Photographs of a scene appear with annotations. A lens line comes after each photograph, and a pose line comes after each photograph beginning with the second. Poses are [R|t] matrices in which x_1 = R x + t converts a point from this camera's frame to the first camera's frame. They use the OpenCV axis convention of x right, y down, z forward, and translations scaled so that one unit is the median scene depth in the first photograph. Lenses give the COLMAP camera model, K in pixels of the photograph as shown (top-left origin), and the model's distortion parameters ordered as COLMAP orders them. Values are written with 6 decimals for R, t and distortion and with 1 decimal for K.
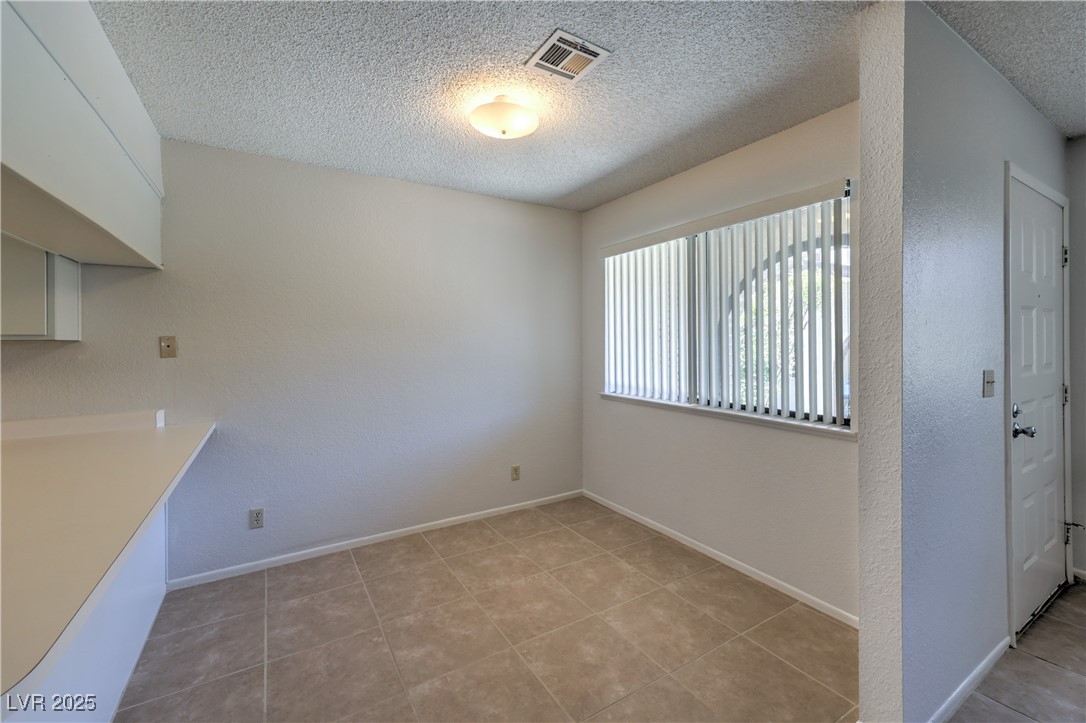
lens RADIAL K [[442.9, 0, 541.3], [0, 442.9, 341.9], [0, 0, 1]] dist [0.007168, -0.000848]
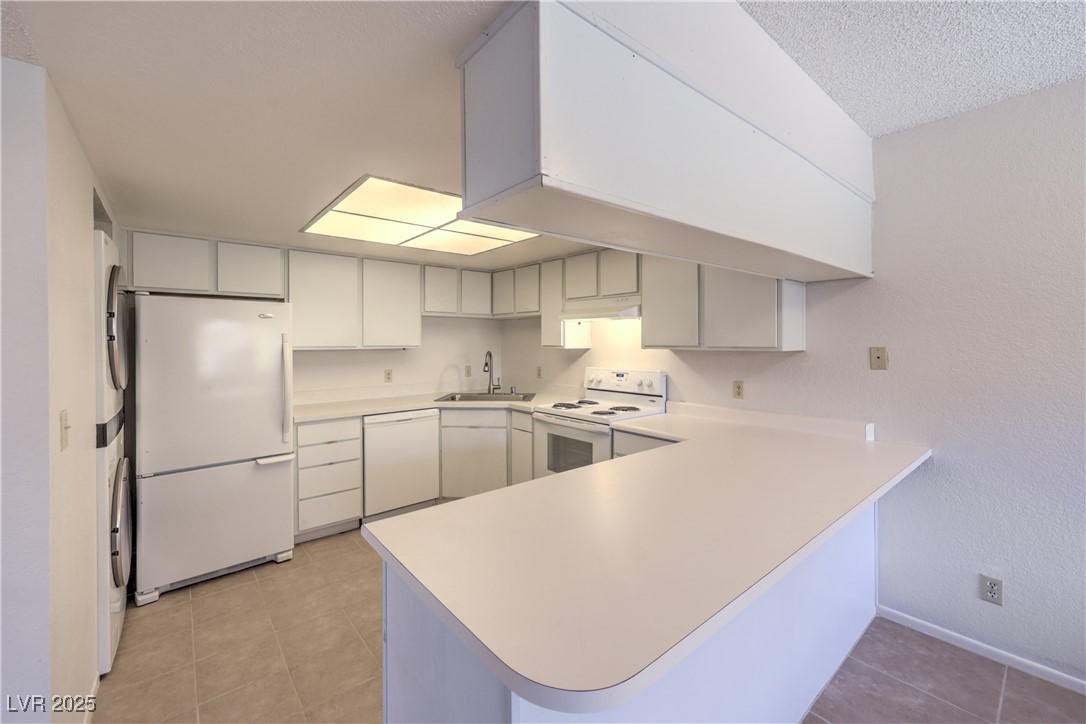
lens RADIAL K [[442.9, 0, 540.0], [0, 442.9, 342.5], [0, 0, 1]] dist [0.007168, -0.000848]
pose [[0.146100, 0.010026, -0.989219, -0.009317], [0.007656, 0.999907, 0.011265, -0.038084], [0.989240, -0.009219, 0.146010, 0.152343]]
